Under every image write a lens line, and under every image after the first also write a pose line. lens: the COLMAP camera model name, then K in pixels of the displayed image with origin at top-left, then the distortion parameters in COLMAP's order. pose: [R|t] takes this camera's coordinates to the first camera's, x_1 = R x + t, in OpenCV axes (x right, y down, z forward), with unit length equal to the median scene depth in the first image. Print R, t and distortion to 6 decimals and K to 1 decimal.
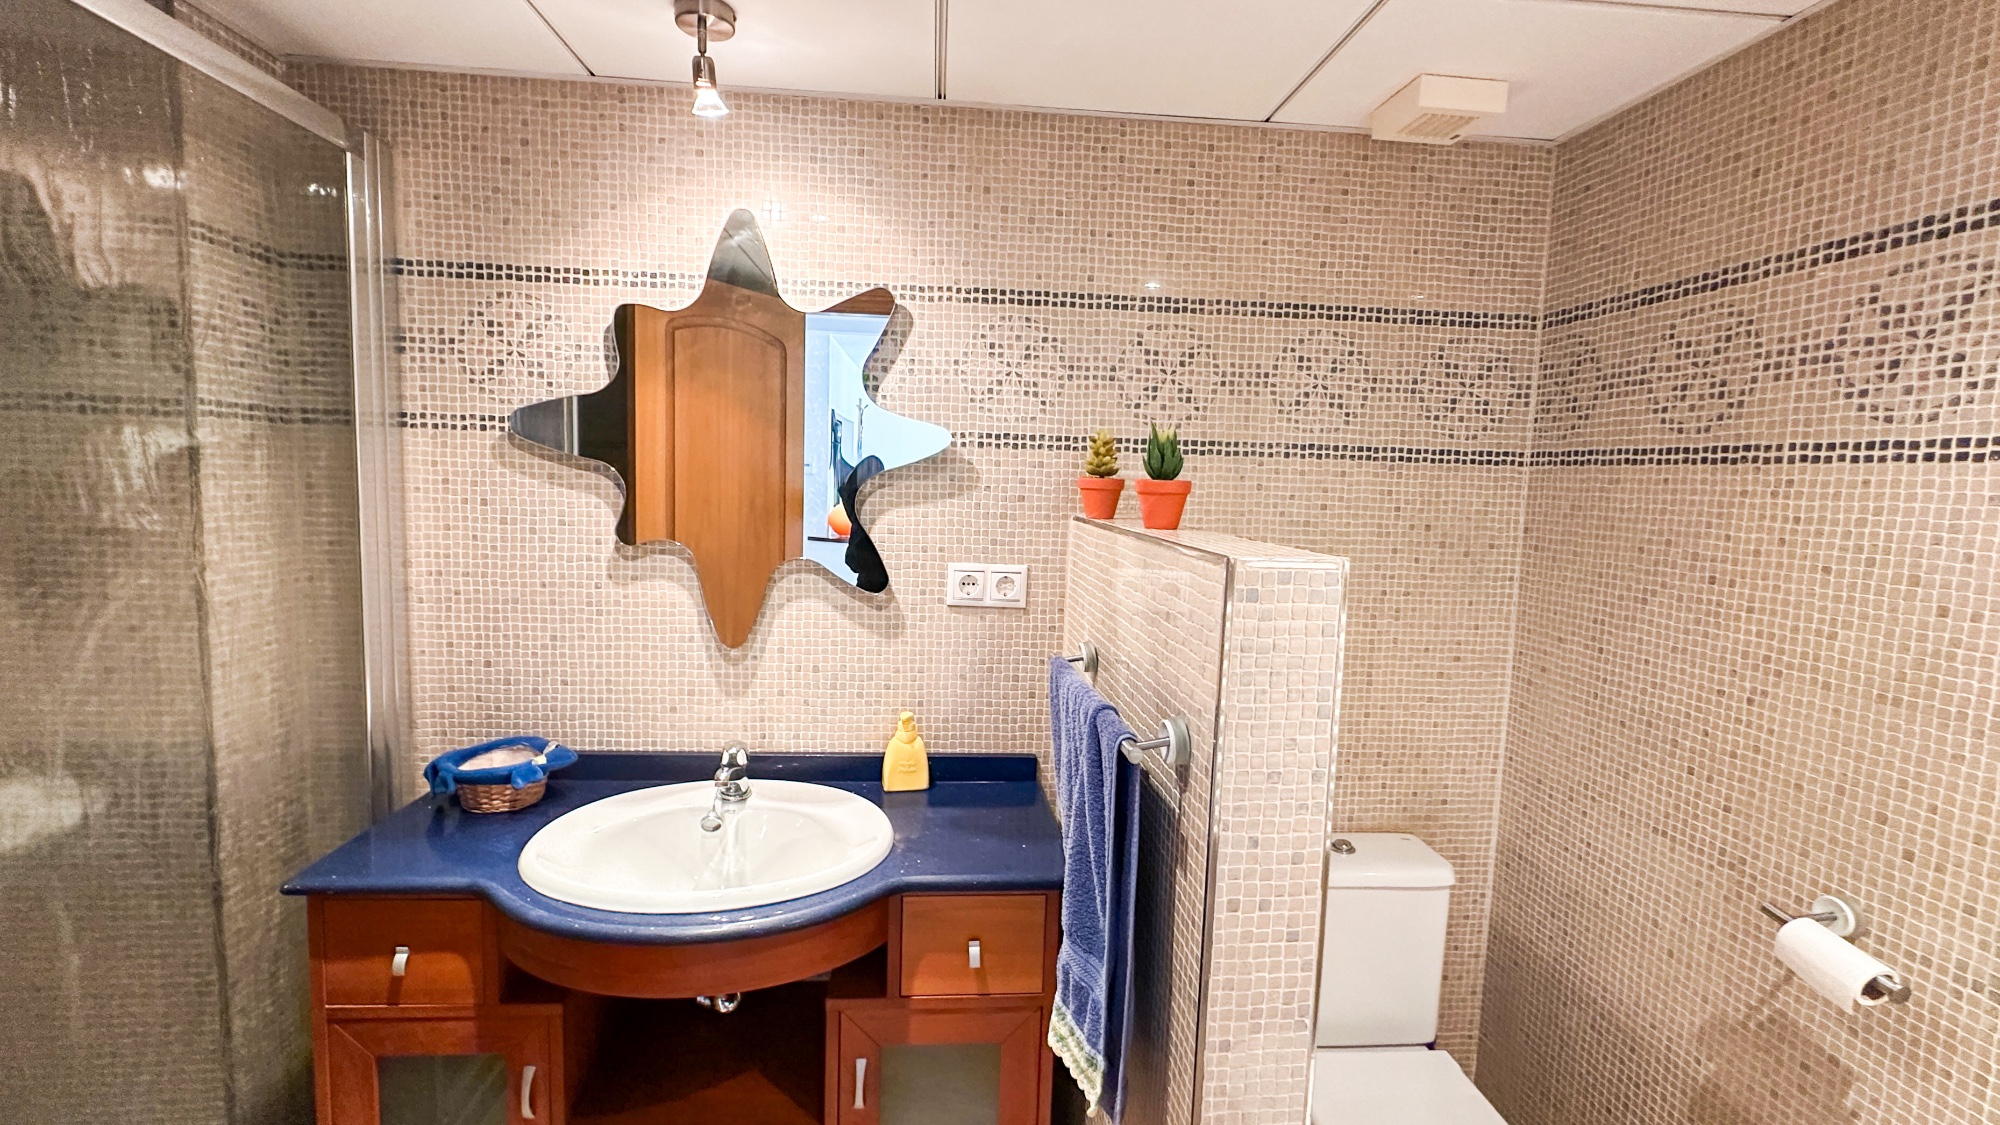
lens RADIAL K [[862.7, 0, 1000.8], [0, 862.7, 556.7], [0, 0, 1]] dist [-0.002600, 0.000262]
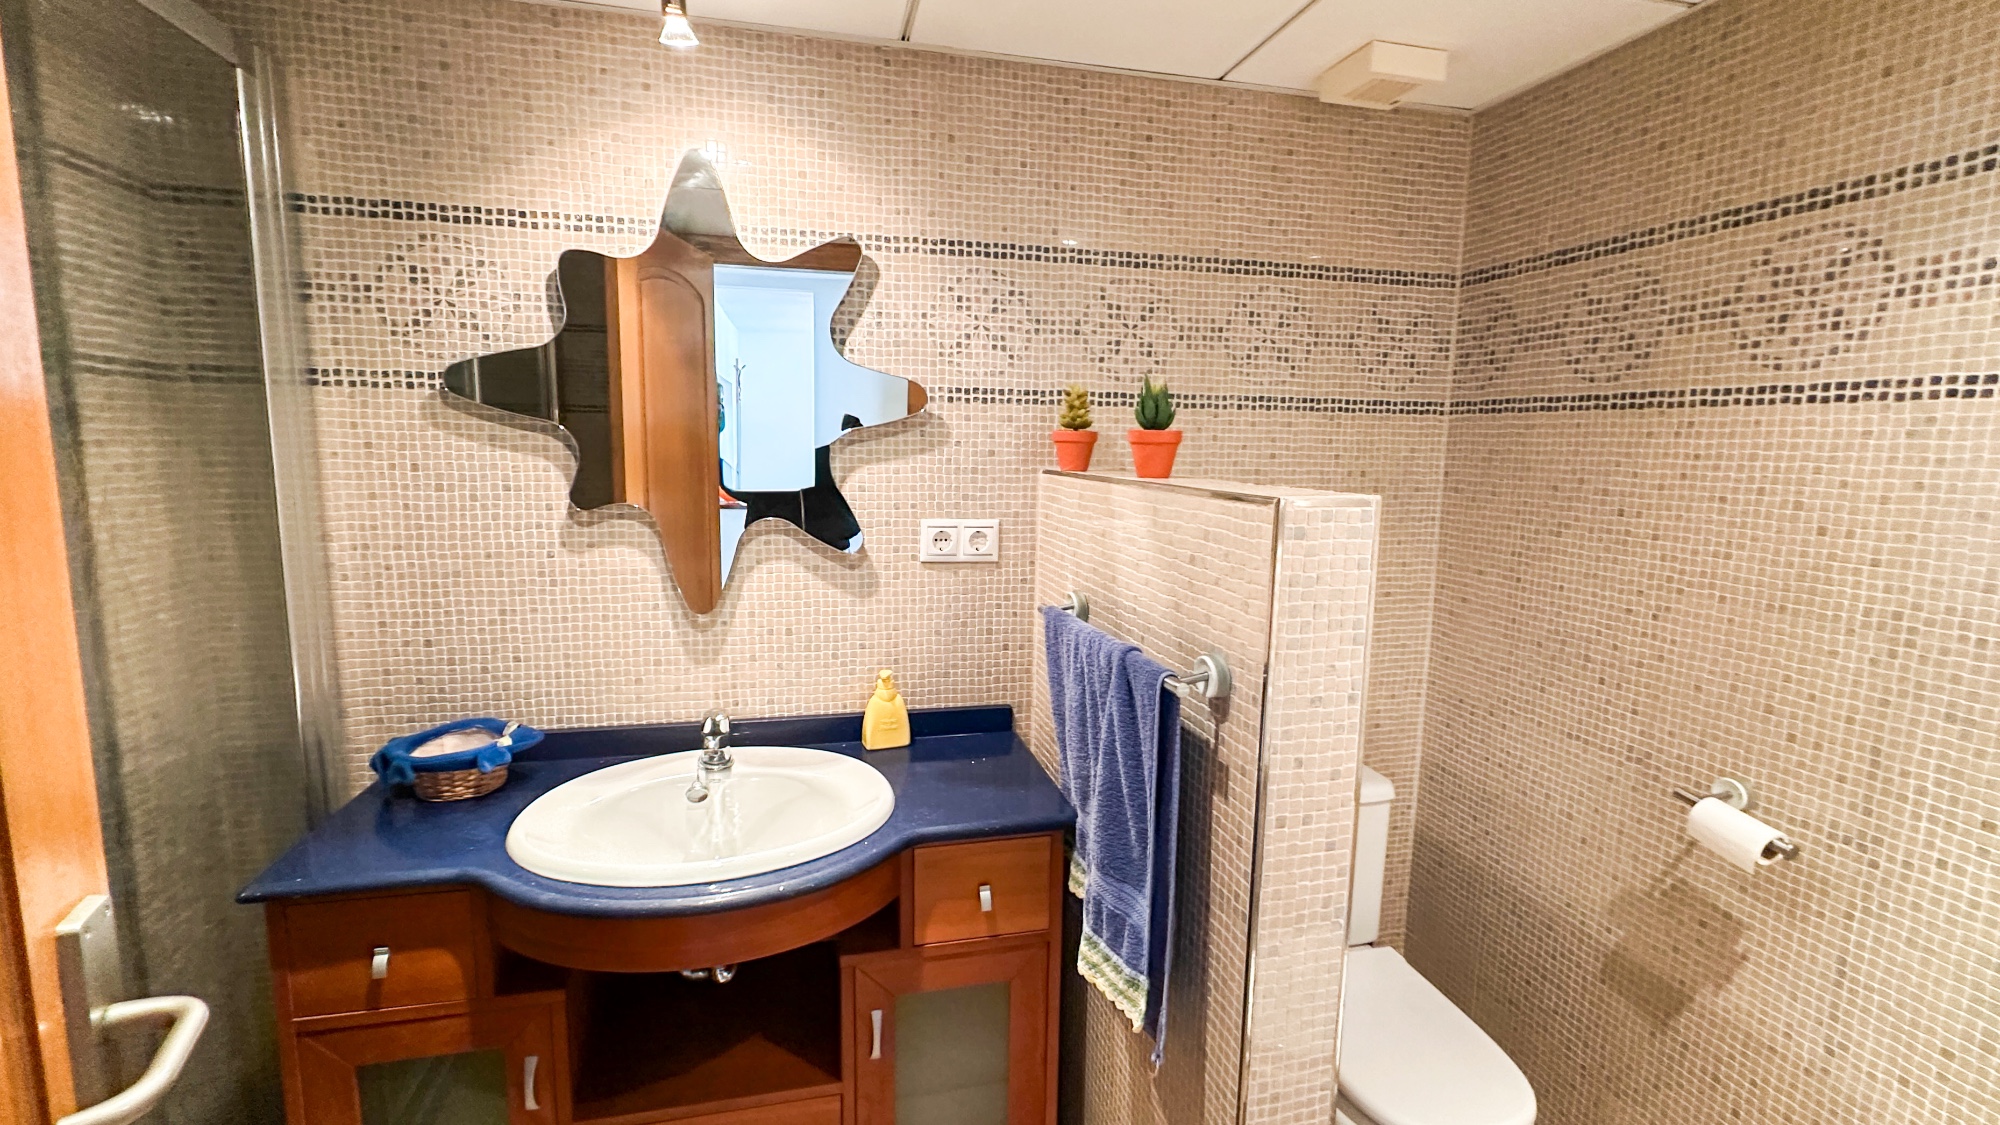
lens RADIAL K [[862.7, 0, 1000.8], [0, 862.7, 556.7], [0, 0, 1]] dist [-0.002600, 0.000262]
pose [[0.988380, -0.036168, 0.147637, -0.125368], [0.029669, 0.998501, 0.045992, 0.007621], [-0.149080, -0.041077, 0.987972, 0.001123]]
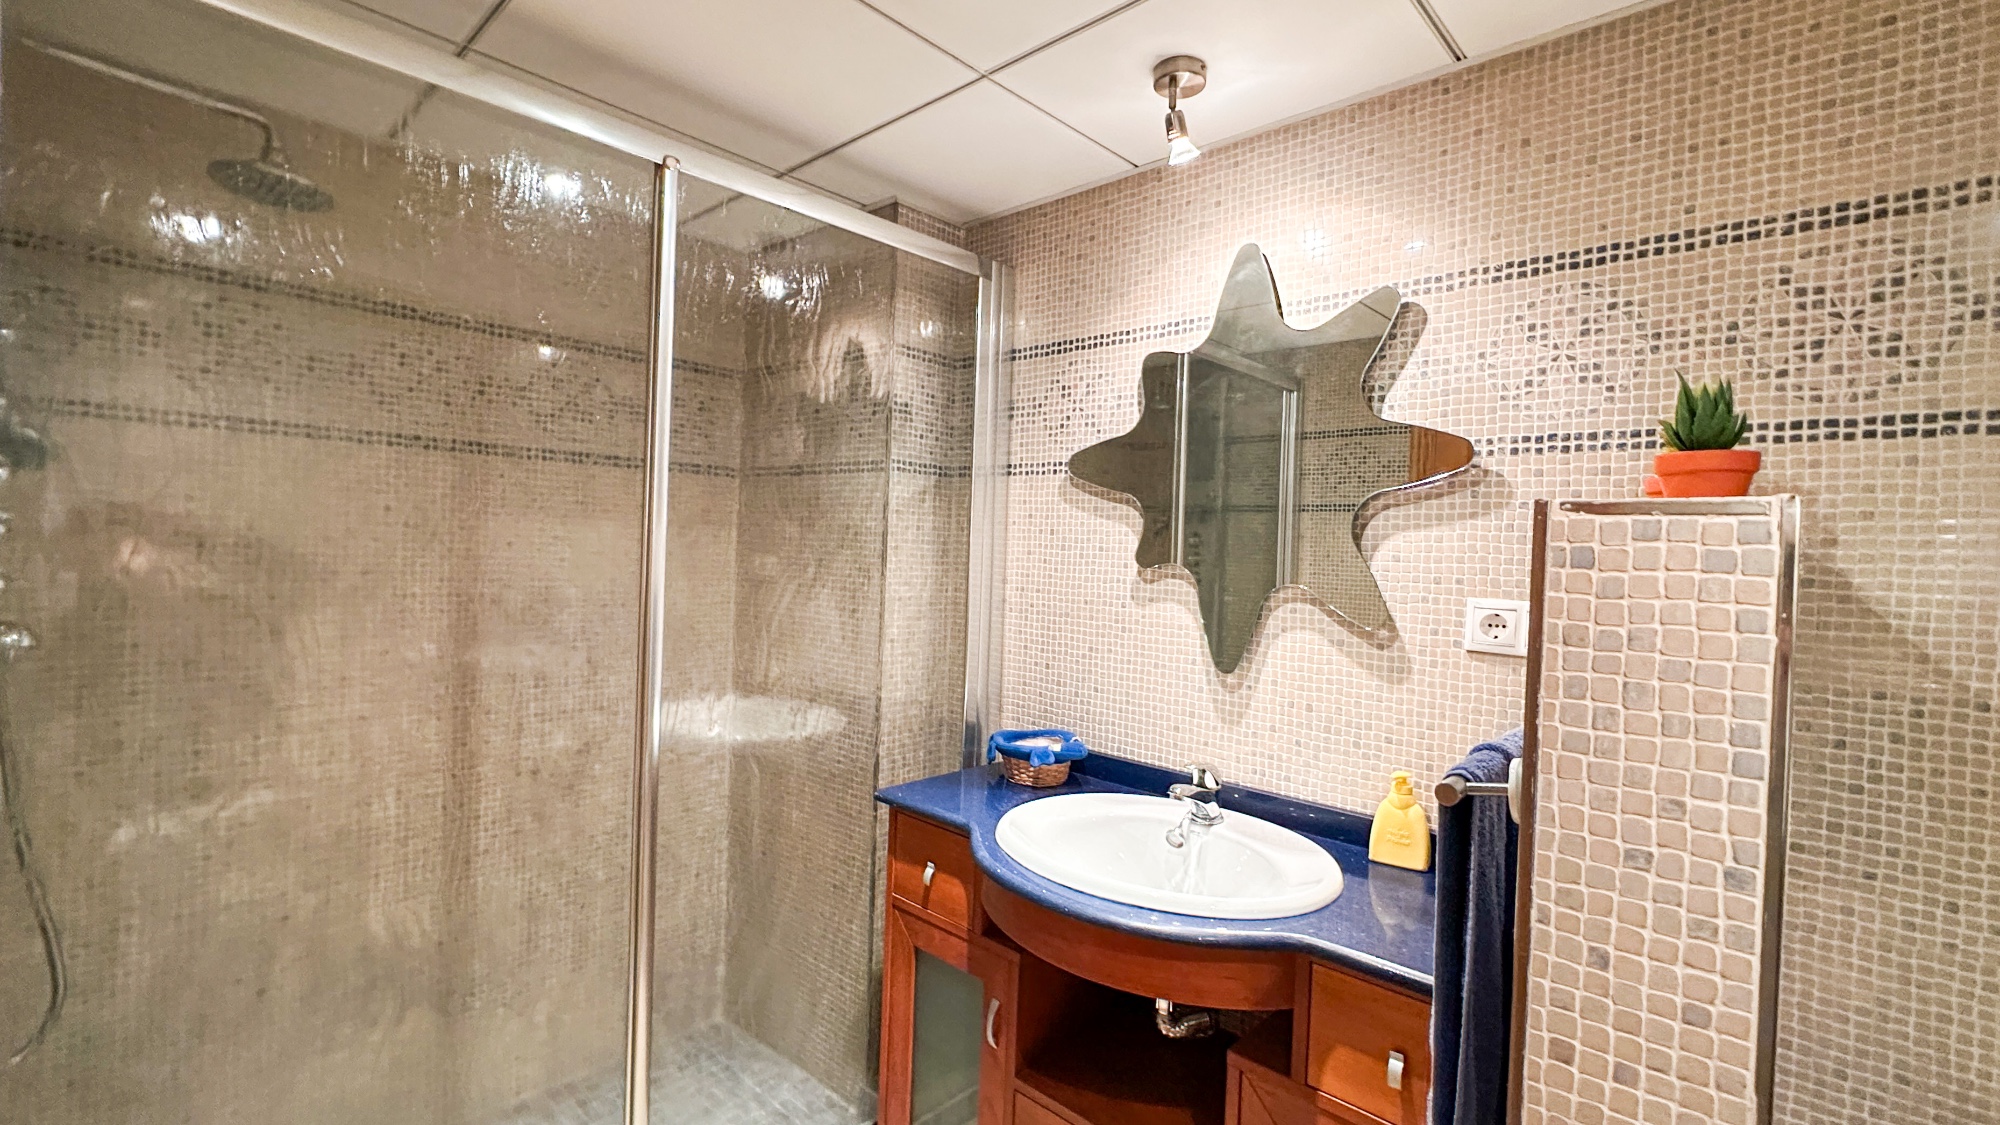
lens RADIAL K [[861.8, 0, 1002.5], [0, 861.8, 556.3], [0, 0, 1]] dist [0.001231, 0.000030]
pose [[0.675540, -0.000636, -0.737323, 0.257984], [-0.082031, 0.993727, -0.076014, 0.070212], [0.732746, 0.111834, 0.671250, 0.131690]]
